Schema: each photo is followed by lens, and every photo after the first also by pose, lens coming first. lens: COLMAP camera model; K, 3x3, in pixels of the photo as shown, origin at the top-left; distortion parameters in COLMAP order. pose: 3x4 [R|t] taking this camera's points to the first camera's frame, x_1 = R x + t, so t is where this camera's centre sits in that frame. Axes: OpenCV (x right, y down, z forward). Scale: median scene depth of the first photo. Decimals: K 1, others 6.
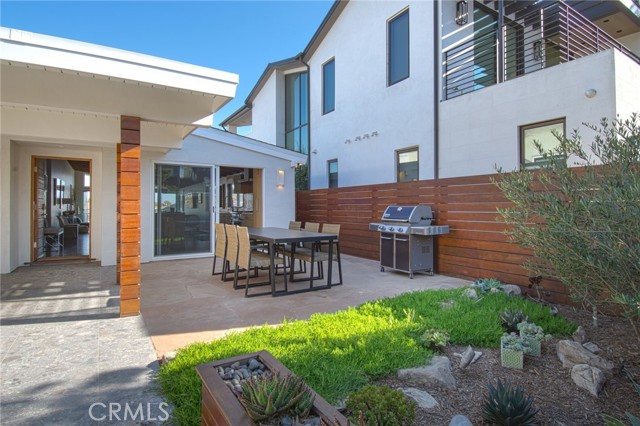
lens RADIAL K [[333.2, 0, 320.2], [0, 333.2, 203.5], [0, 0, 1]] dist [0.031147, 0.000195]
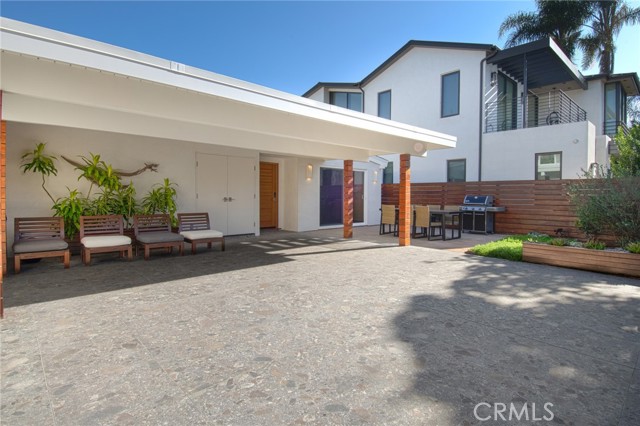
lens RADIAL K [[330.0, 0, 320.6], [0, 330.0, 196.2], [0, 0, 1]] dist [0.001107, 0.000234]
pose [[0.988975, 0.009529, 0.147775, -0.678850], [-0.011410, 0.999864, 0.011888, -0.002251], [-0.147642, -0.013443, 0.988950, -0.502375]]
